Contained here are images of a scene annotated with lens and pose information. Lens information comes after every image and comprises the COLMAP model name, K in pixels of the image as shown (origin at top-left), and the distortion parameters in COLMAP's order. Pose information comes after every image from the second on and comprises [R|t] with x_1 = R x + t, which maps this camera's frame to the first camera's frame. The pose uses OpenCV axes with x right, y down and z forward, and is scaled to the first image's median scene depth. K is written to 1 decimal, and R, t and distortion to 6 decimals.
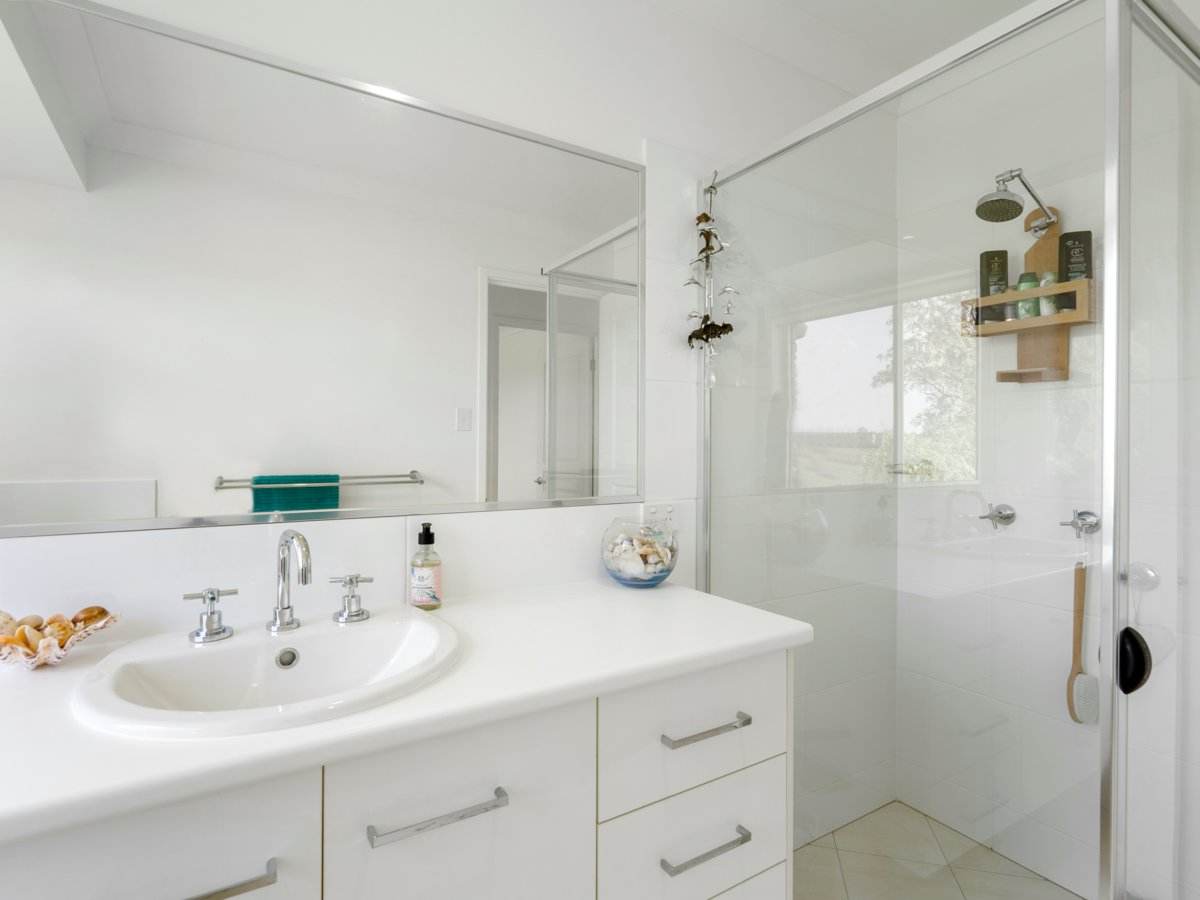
lens RADIAL K [[613.2, 0, 599.4], [0, 613.2, 448.3], [0, 0, 1]] dist [-0.004401, 0.000074]
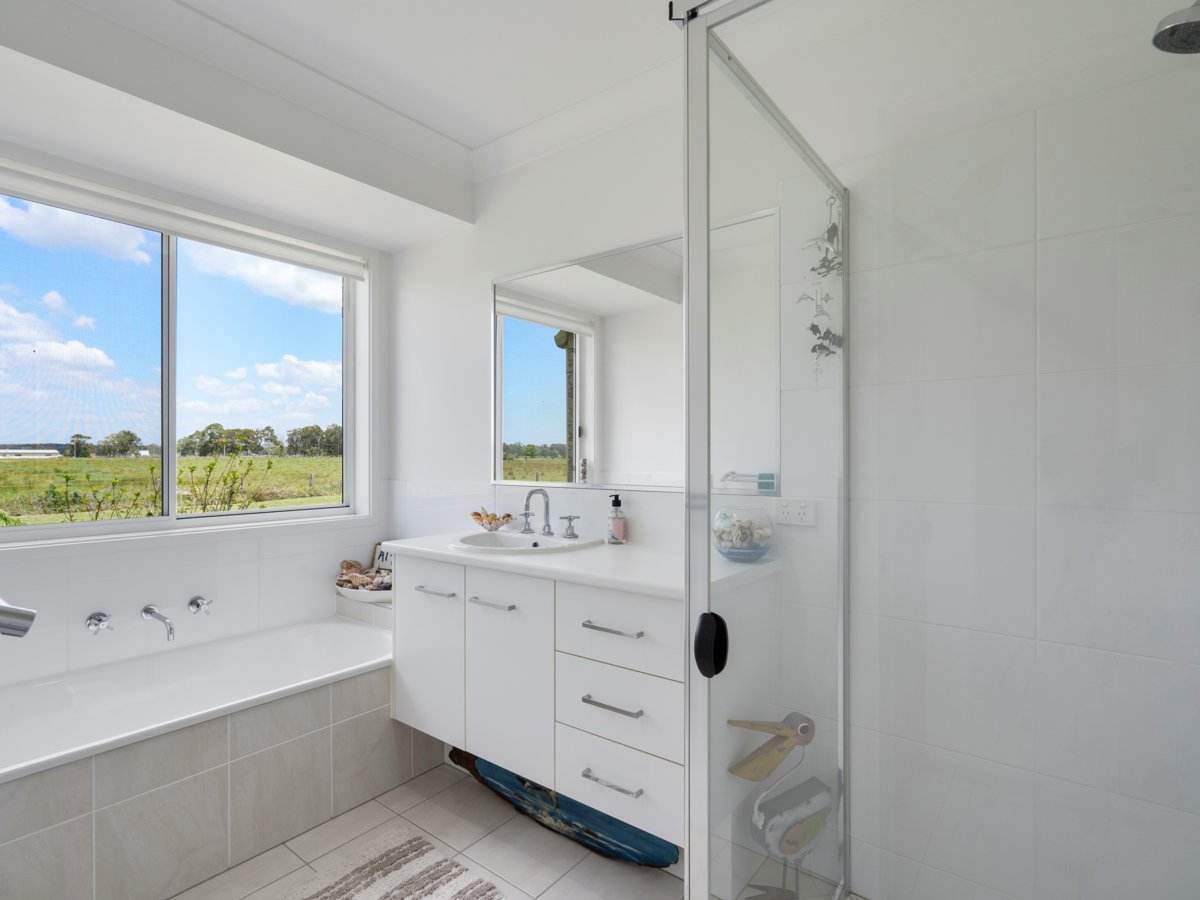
lens RADIAL K [[613.2, 0, 600.6], [0, 613.2, 454.4], [0, 0, 1]] dist [-0.004401, 0.000074]
pose [[0.347144, -0.004488, -0.937801, 1.333069], [0.002849, 0.999989, -0.003731, 0.014775], [0.937807, -0.001376, 0.347153, 0.353524]]
